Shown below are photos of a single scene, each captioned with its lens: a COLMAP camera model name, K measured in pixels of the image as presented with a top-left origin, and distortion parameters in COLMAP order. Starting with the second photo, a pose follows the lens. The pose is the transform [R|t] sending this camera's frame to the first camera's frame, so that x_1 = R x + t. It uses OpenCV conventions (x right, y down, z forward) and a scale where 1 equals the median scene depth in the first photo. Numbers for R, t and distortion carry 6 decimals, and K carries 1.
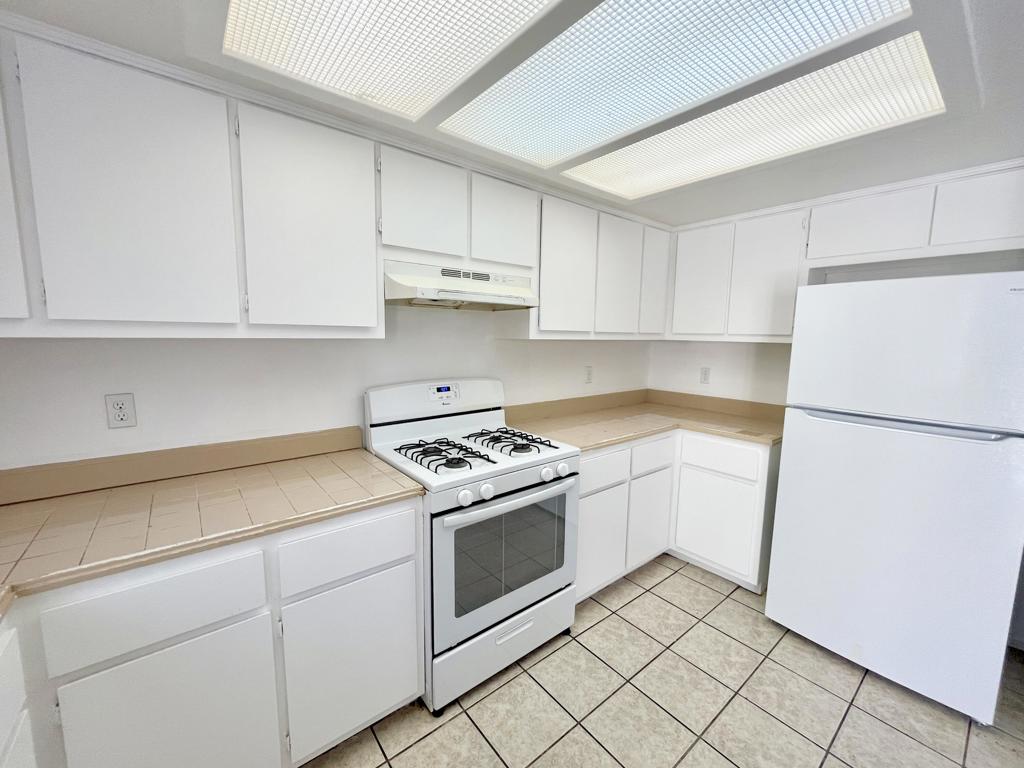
lens RADIAL K [[413.1, 0, 514.4], [0, 413.1, 382.4], [0, 0, 1]] dist [-0.004140, 0.000580]
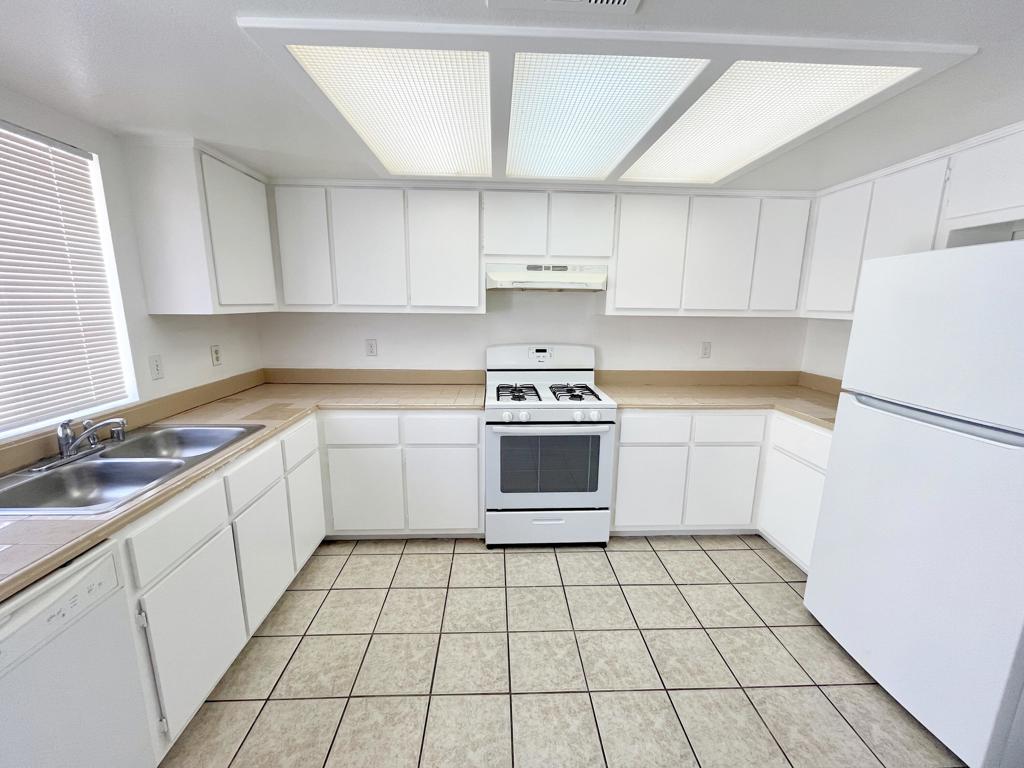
lens RADIAL K [[413.1, 0, 512.6], [0, 413.1, 381.2], [0, 0, 1]] dist [-0.004140, 0.000580]
pose [[0.804161, 0.102866, -0.585443, 0.654494], [-0.068799, 0.994400, 0.080220, 0.015233], [0.590417, -0.024232, 0.806735, -0.202657]]
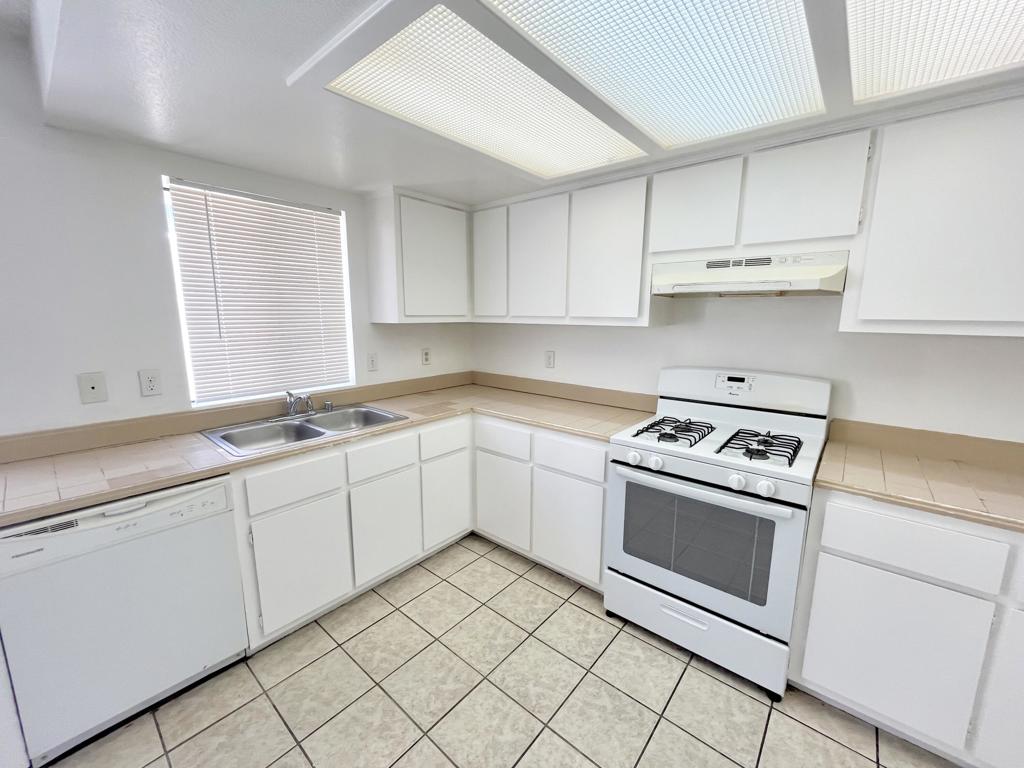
lens RADIAL K [[413.1, 0, 514.2], [0, 413.1, 382.7], [0, 0, 1]] dist [-0.004140, 0.000580]
pose [[0.192149, 0.145792, -0.970476, 0.786021], [-0.120140, 0.984960, 0.124181, -0.040007], [0.973984, 0.092731, 0.206775, 0.314550]]
